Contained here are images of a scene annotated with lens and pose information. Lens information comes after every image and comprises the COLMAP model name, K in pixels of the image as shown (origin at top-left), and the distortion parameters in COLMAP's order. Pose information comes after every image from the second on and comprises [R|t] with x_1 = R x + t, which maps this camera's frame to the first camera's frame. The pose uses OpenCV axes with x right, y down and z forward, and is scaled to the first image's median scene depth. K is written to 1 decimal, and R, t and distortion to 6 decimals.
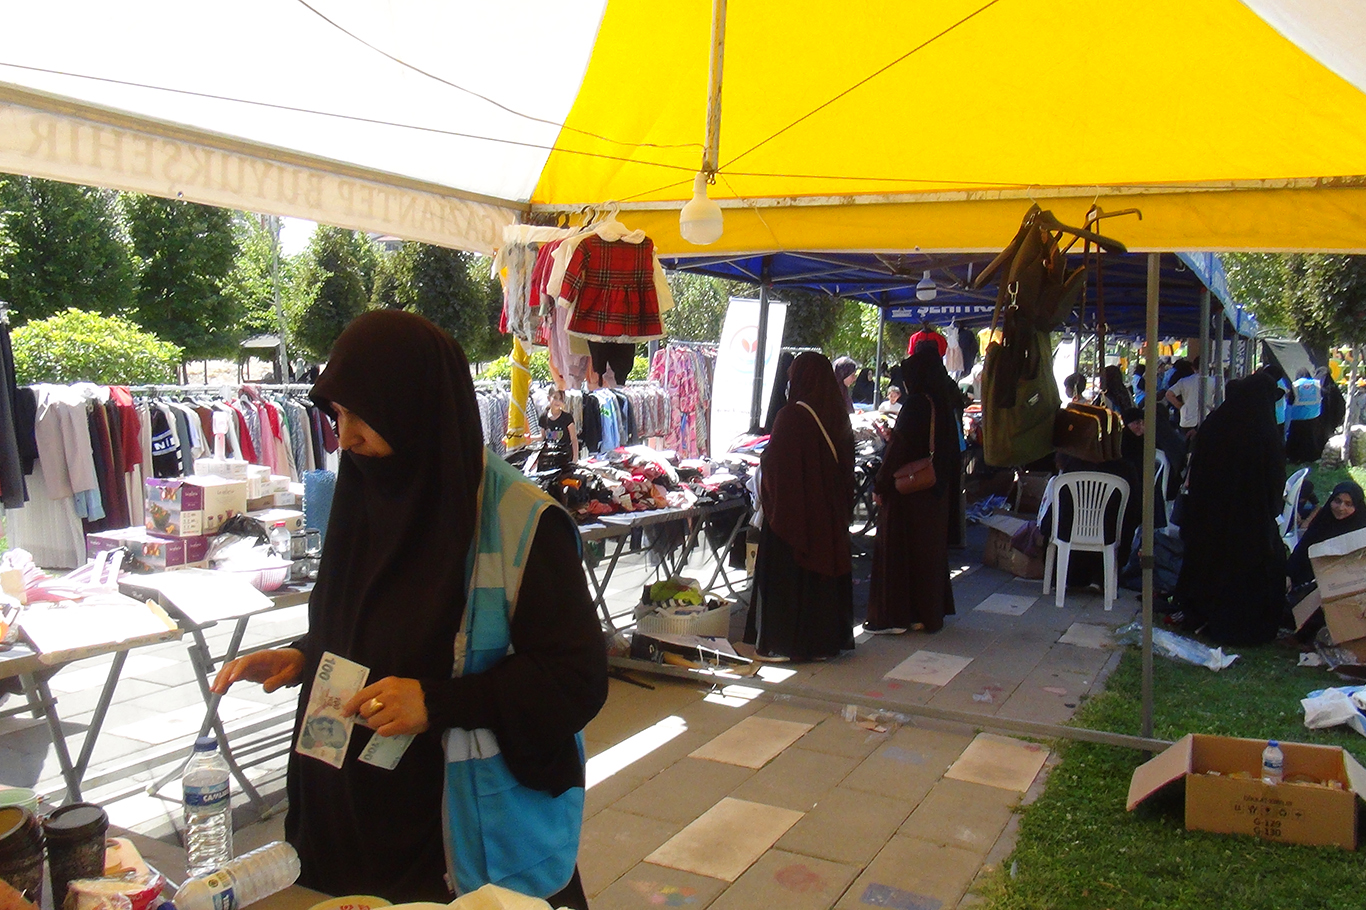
lens RADIAL K [[1184.8, 0, 685.2], [0, 1184.8, 440.7], [0, 0, 1]] dist [-0.005290, 0.000488]
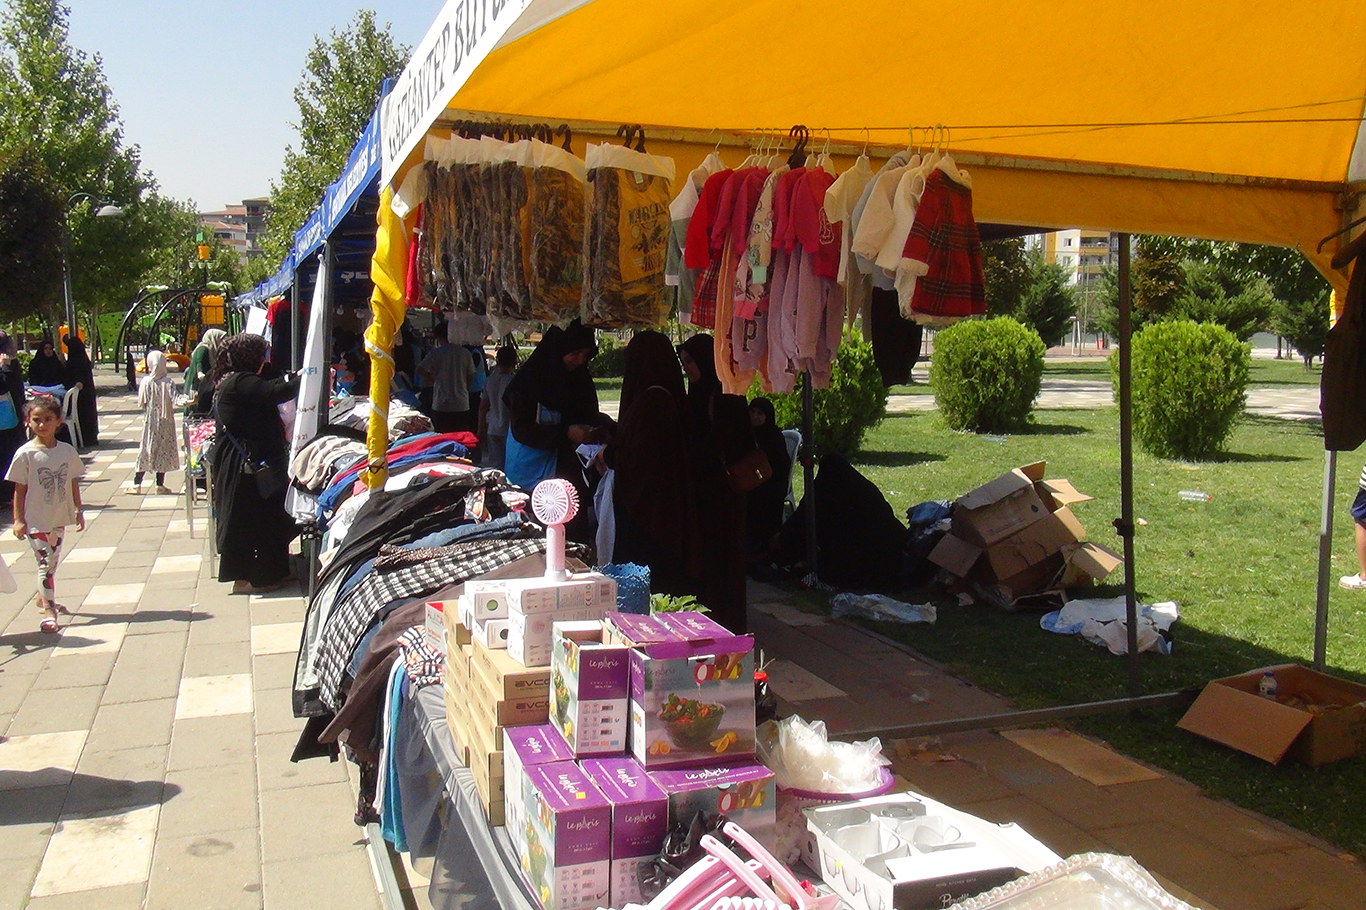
lens RADIAL K [[1184.8, 0, 683.1], [0, 1184.8, 452.2], [0, 0, 1]] dist [-0.005290, 0.000488]
pose [[0.677412, -0.085043, 0.730671, -0.472630], [0.056378, 0.996375, 0.063700, -0.041657], [-0.733440, -0.001957, 0.679751, 0.427283]]
